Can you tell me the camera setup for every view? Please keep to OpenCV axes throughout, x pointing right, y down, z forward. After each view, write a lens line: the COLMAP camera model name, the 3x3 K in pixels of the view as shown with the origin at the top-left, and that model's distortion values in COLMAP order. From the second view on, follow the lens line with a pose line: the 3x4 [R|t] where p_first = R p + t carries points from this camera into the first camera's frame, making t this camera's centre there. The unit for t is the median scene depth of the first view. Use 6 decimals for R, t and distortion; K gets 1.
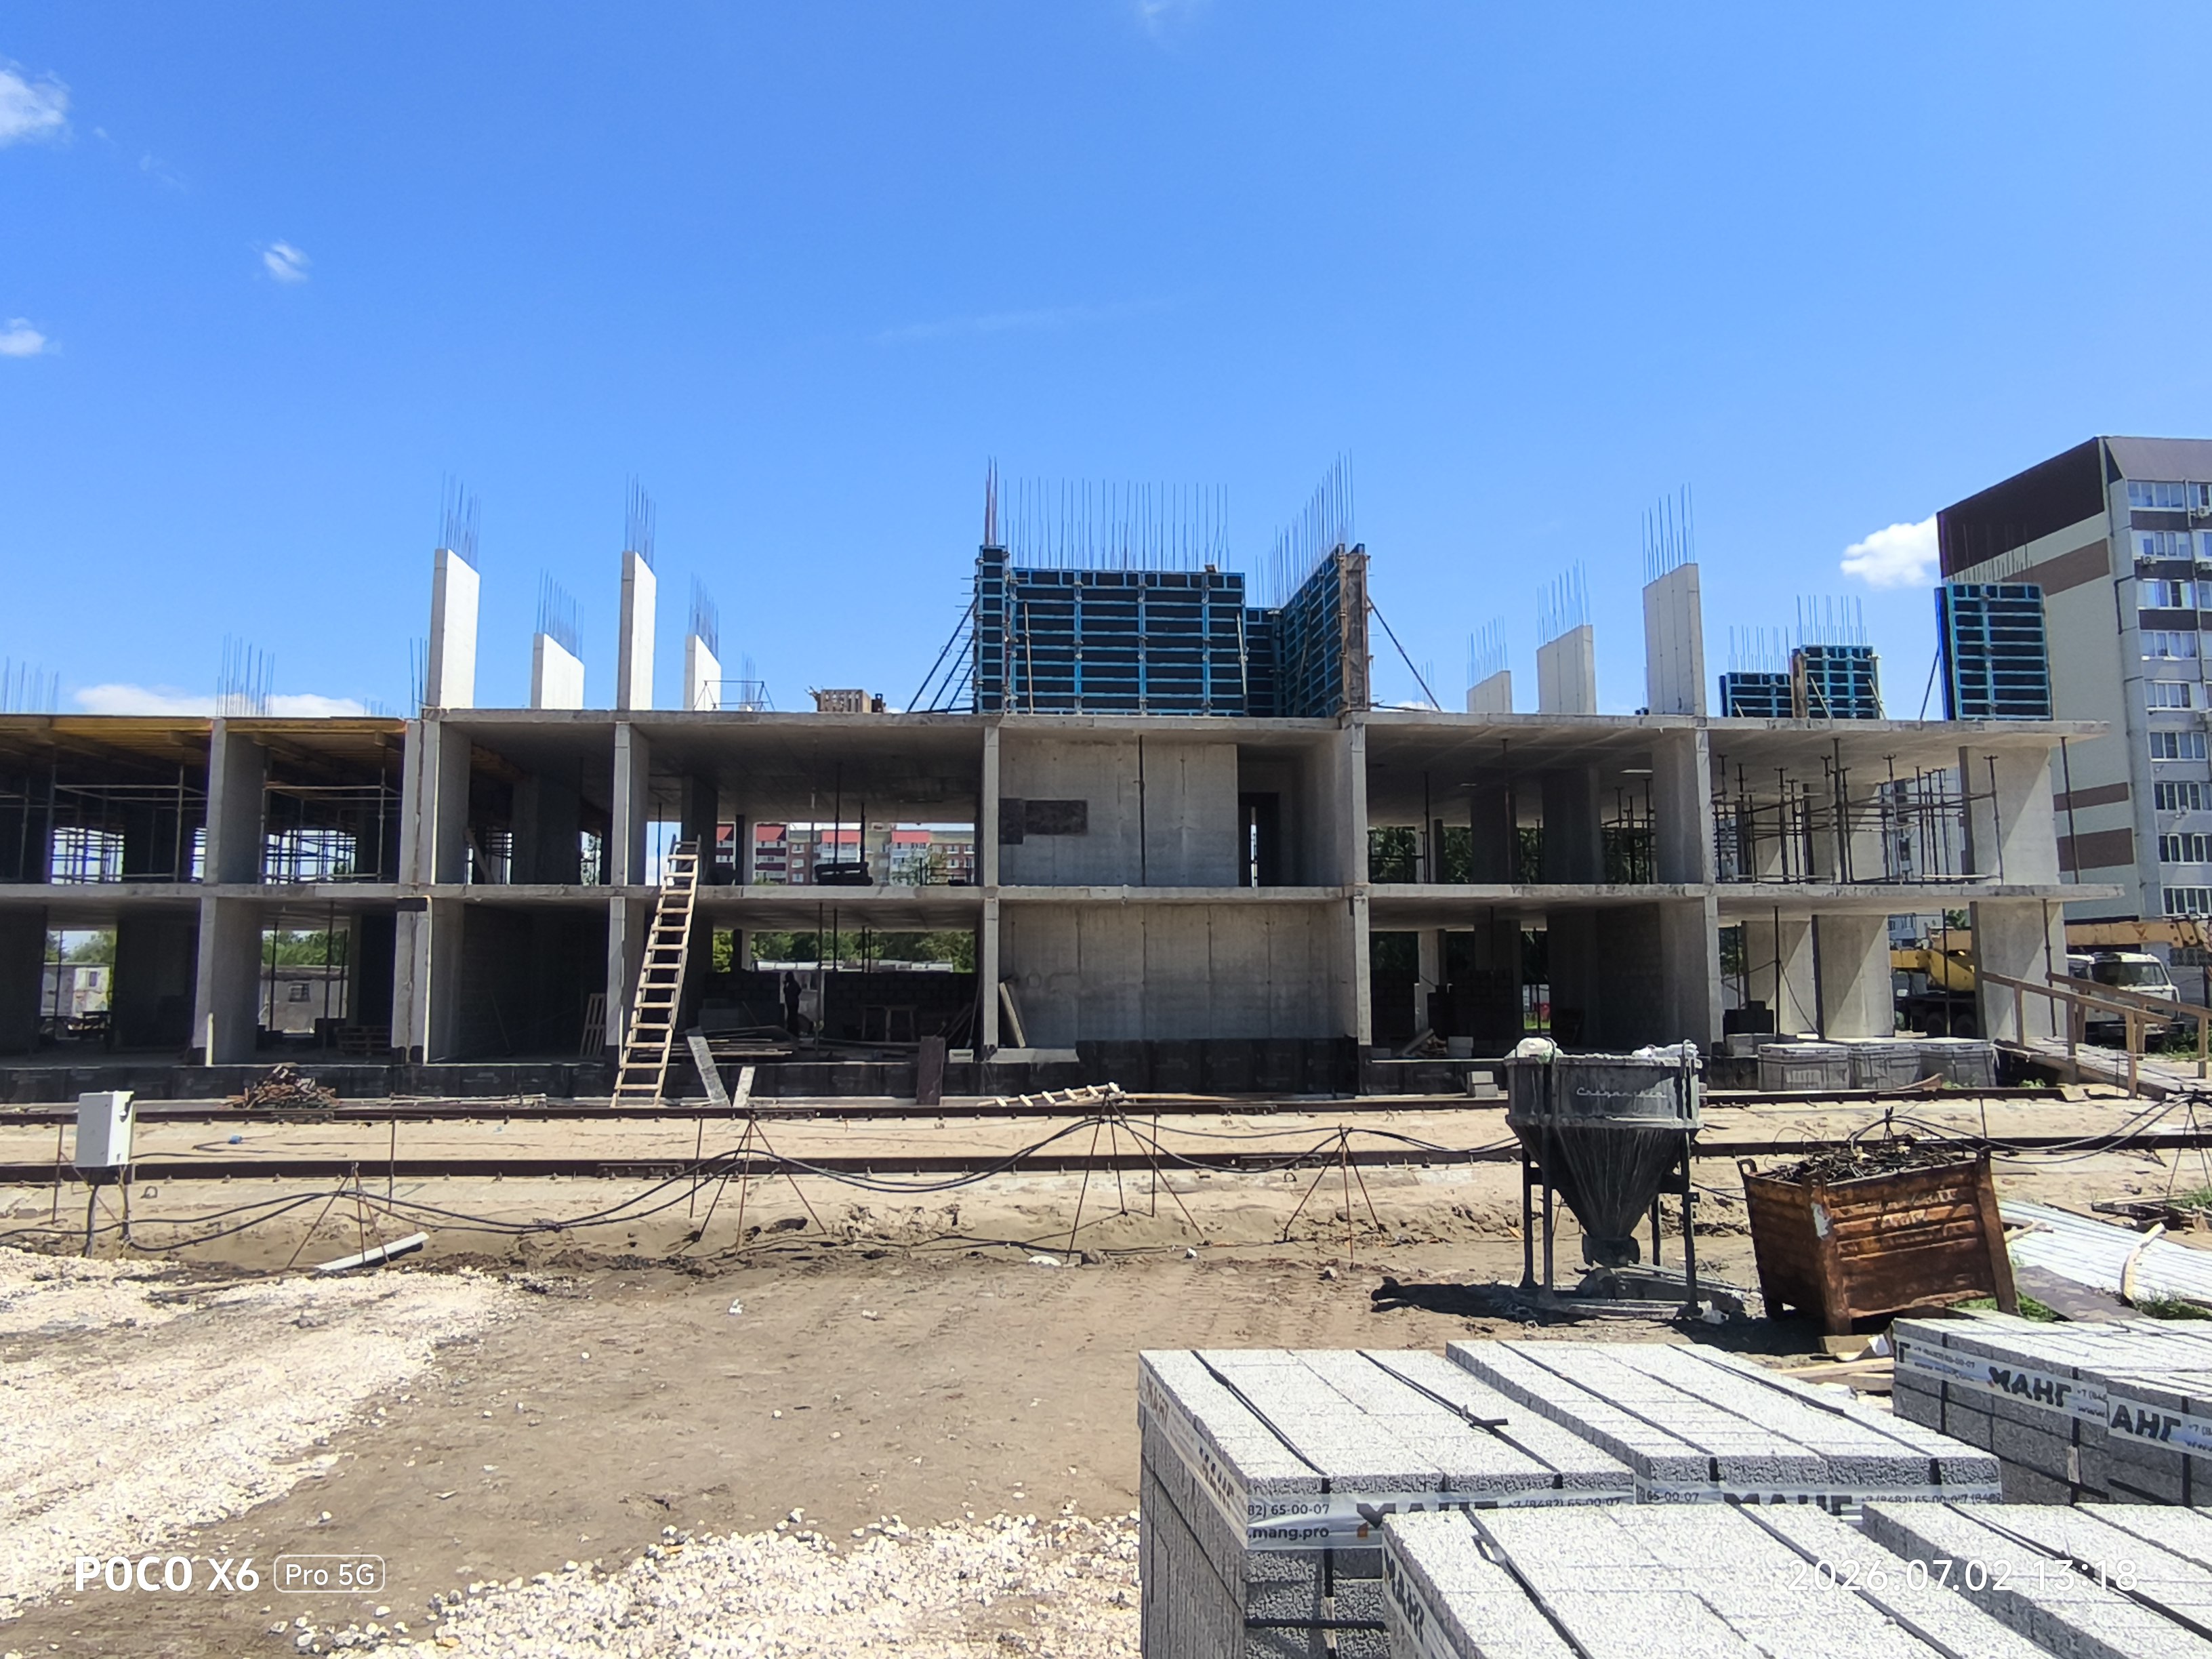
lens RADIAL K [[1563.2, 0, 1106.0], [0, 1563.2, 829.5], [0, 0, 1]] dist [-0.002291, -0.001416]
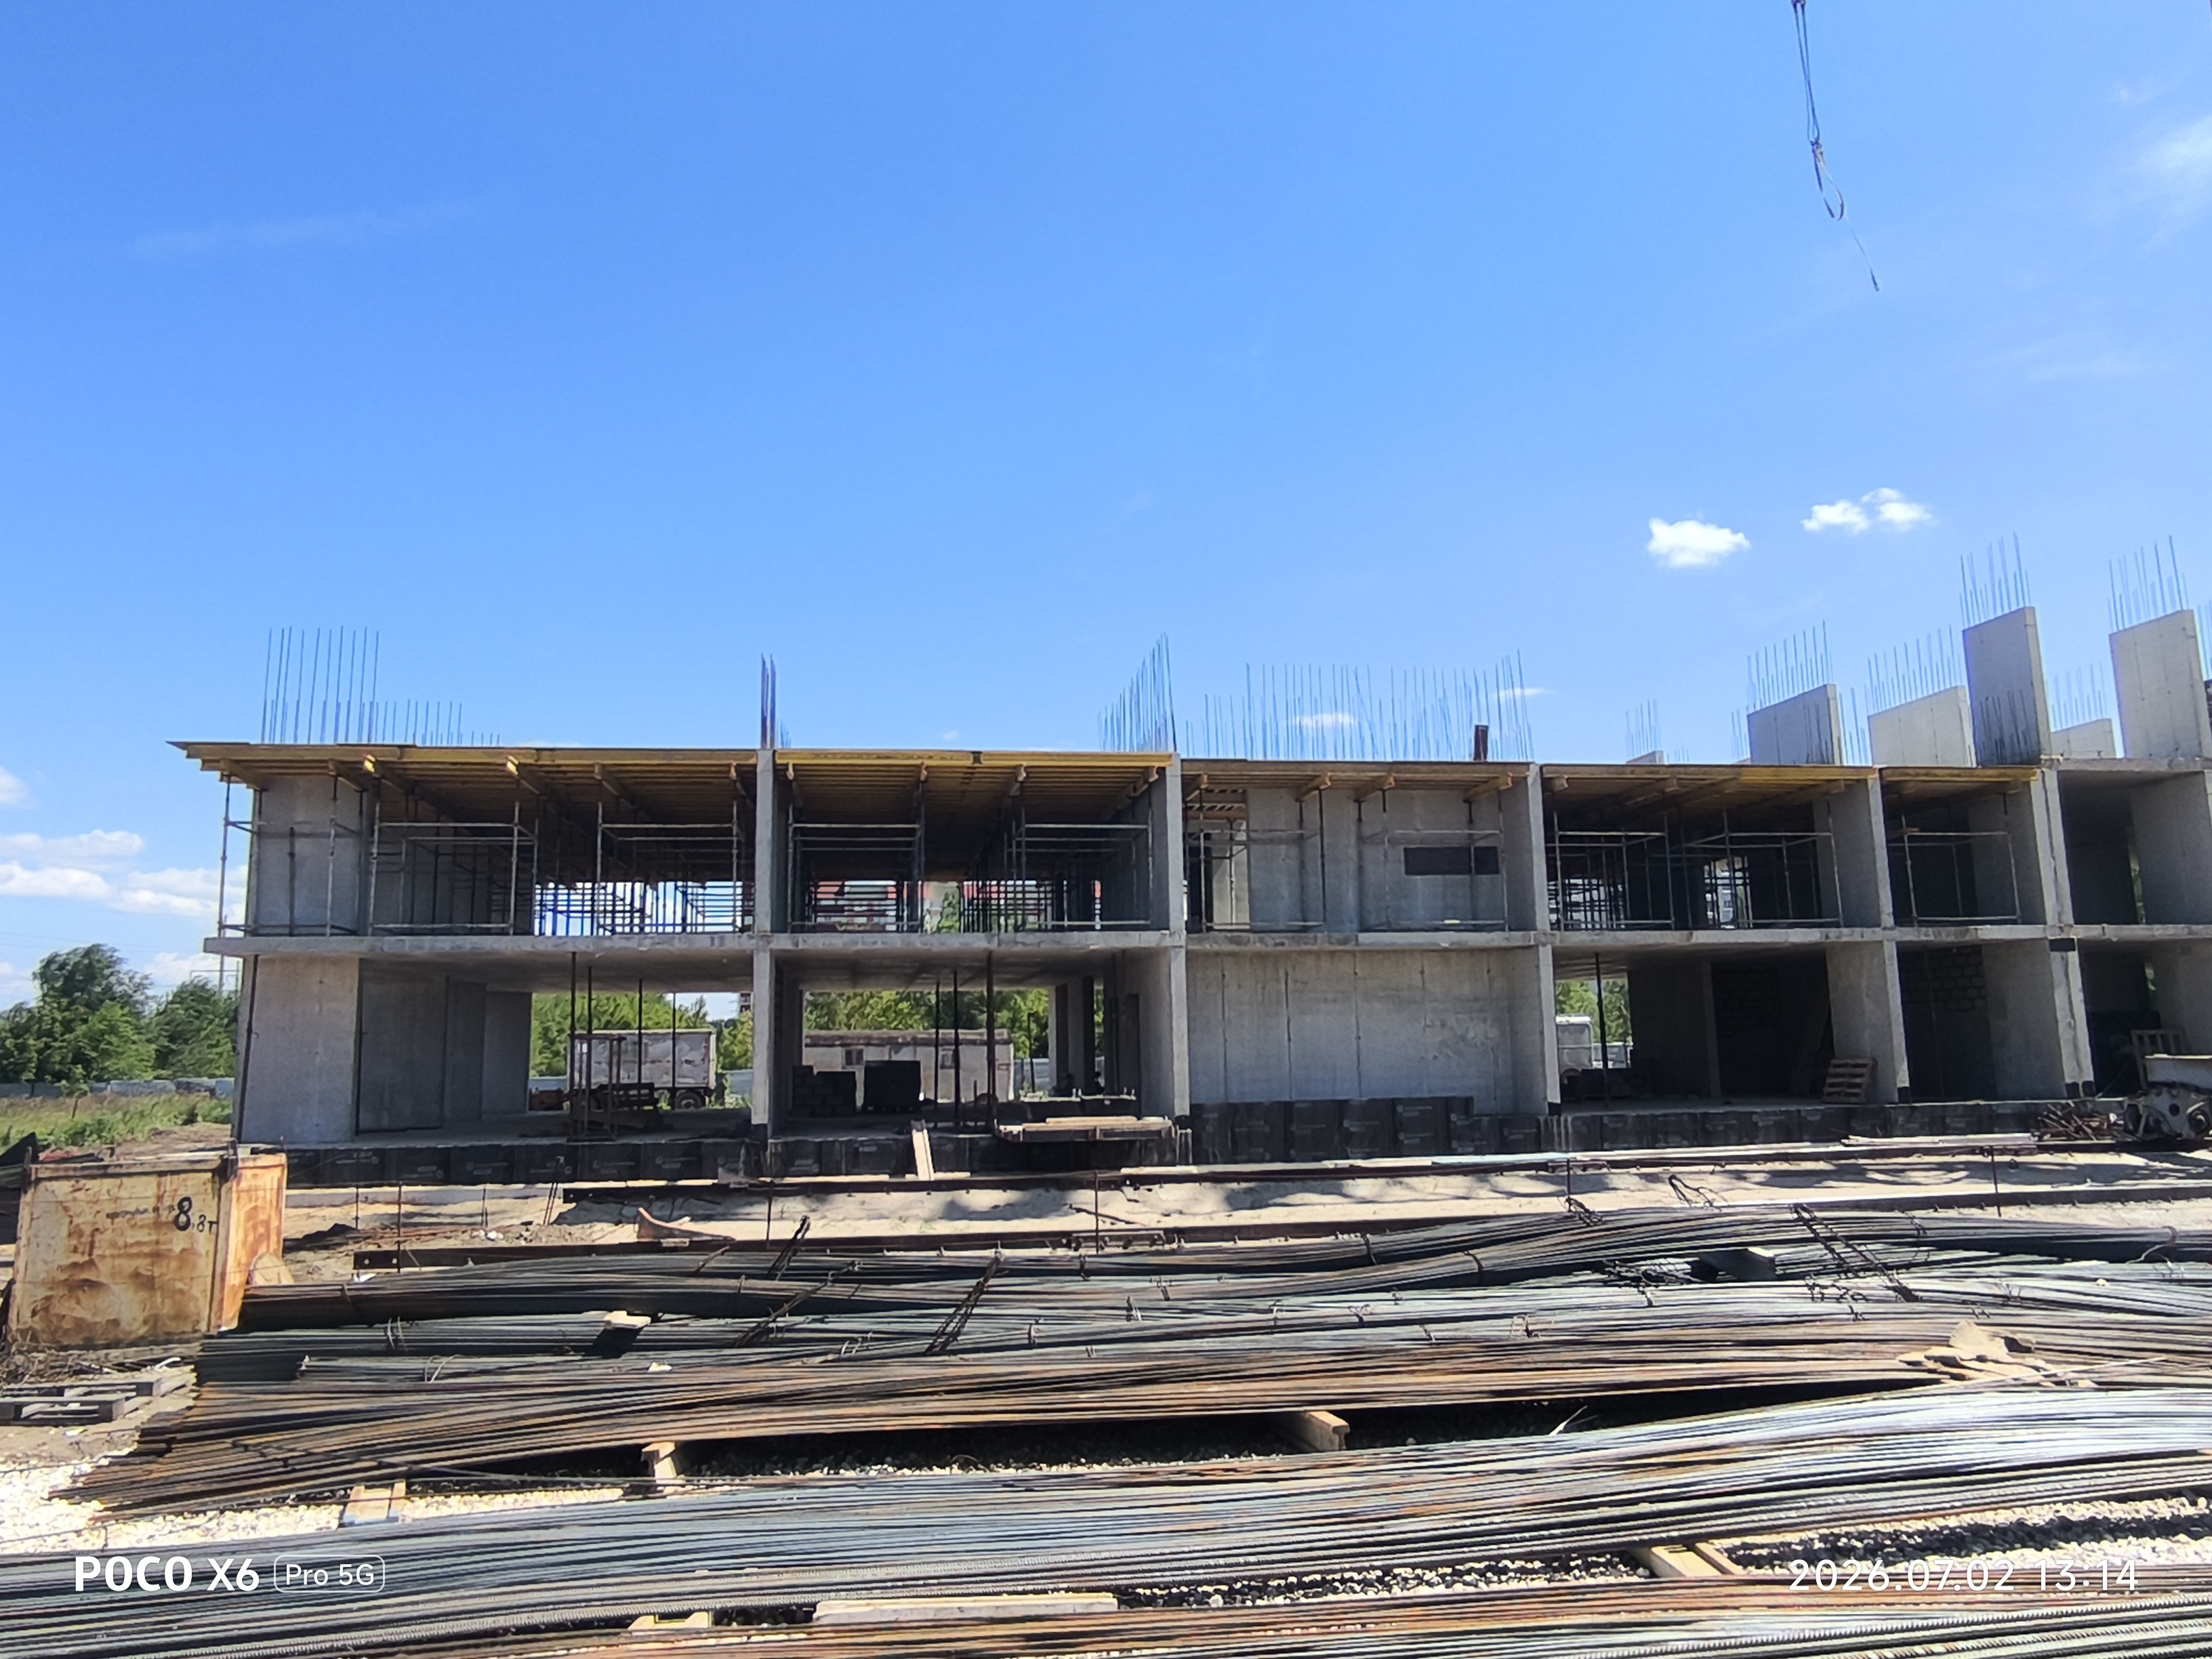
lens RADIAL K [[1712.0, 0, 1106.0], [0, 1712.0, 829.5], [0, 0, 1]] dist [-0.005914, -0.001465]
pose [[0.993639, -0.001900, 0.112599, -0.456053], [0.004965, 0.999625, -0.026945, -0.001237], [-0.112505, 0.027333, 0.993275, -0.027617]]
